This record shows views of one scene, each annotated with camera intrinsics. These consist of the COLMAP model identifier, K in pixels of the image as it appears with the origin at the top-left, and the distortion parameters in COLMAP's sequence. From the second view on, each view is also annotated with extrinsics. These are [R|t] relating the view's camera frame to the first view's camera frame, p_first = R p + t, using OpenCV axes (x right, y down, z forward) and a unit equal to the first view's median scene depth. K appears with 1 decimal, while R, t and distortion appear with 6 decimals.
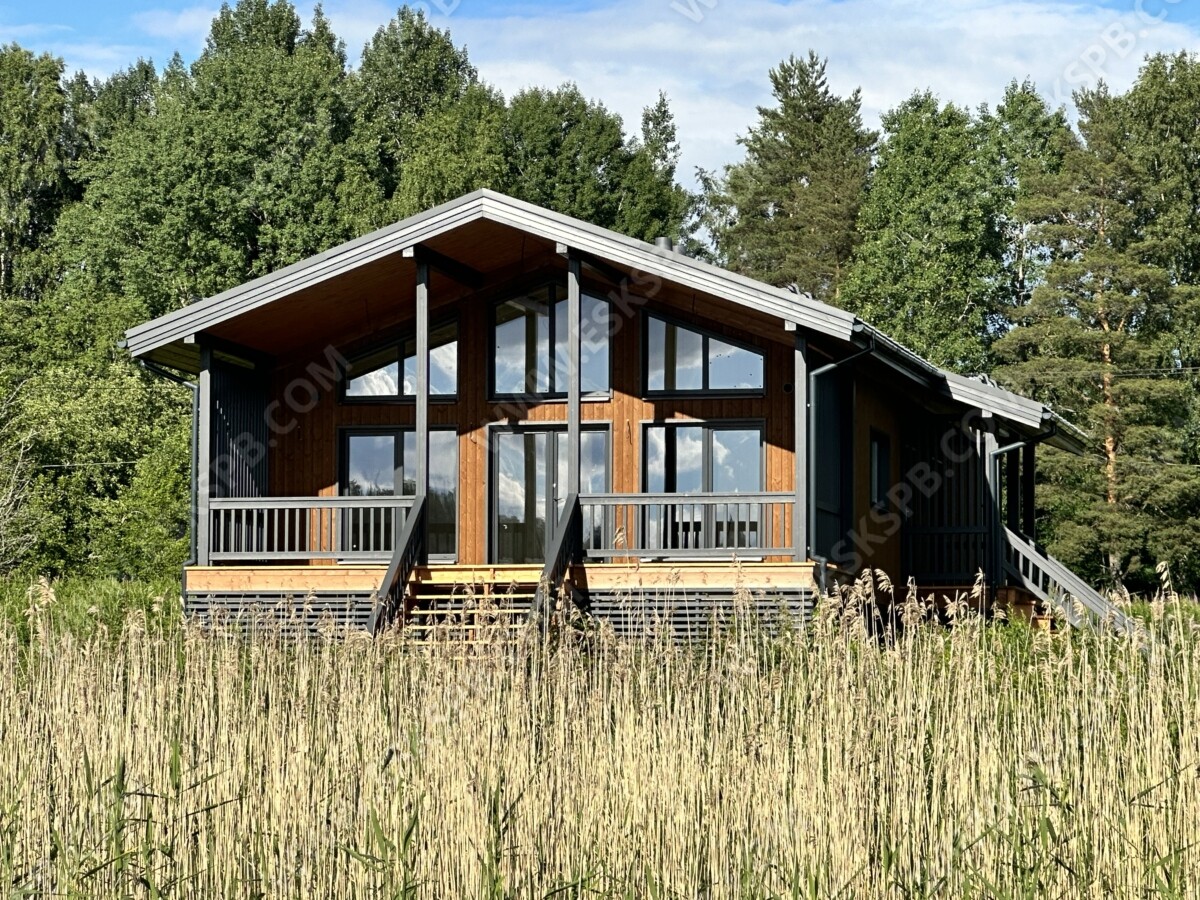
lens RADIAL K [[4111.4, 0, 600.0], [0, 4111.4, 450.0], [0, 0, 1]] dist [0.005390, 0.337655]
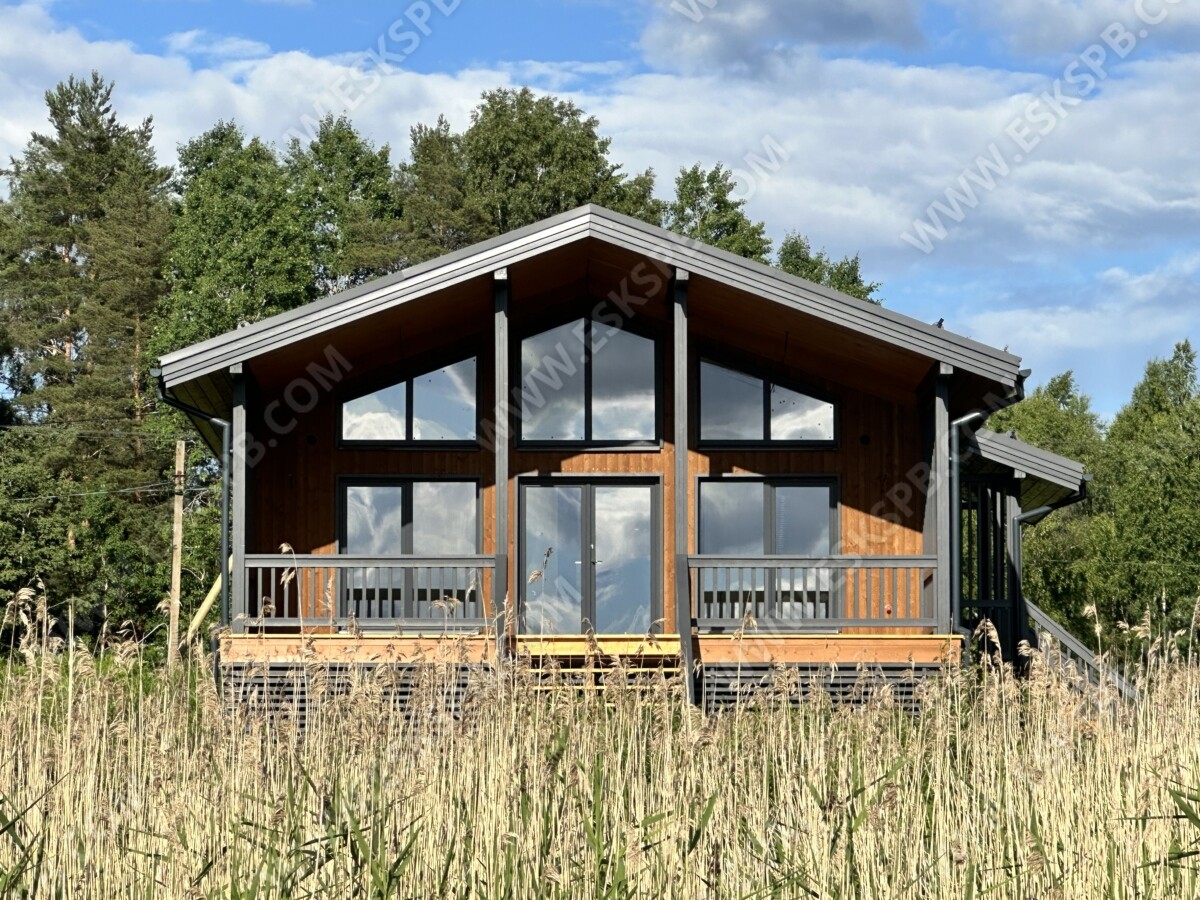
lens RADIAL K [[4701.0, 0, 600.0], [0, 4701.0, 450.0], [0, 0, 1]] dist [-0.408653, 7.731203]
pose [[0.970815, 0.018746, 0.239098, -0.246154], [-0.014018, 0.999671, -0.021460, 0.009453], [-0.239421, 0.017482, 0.970758, 0.028454]]
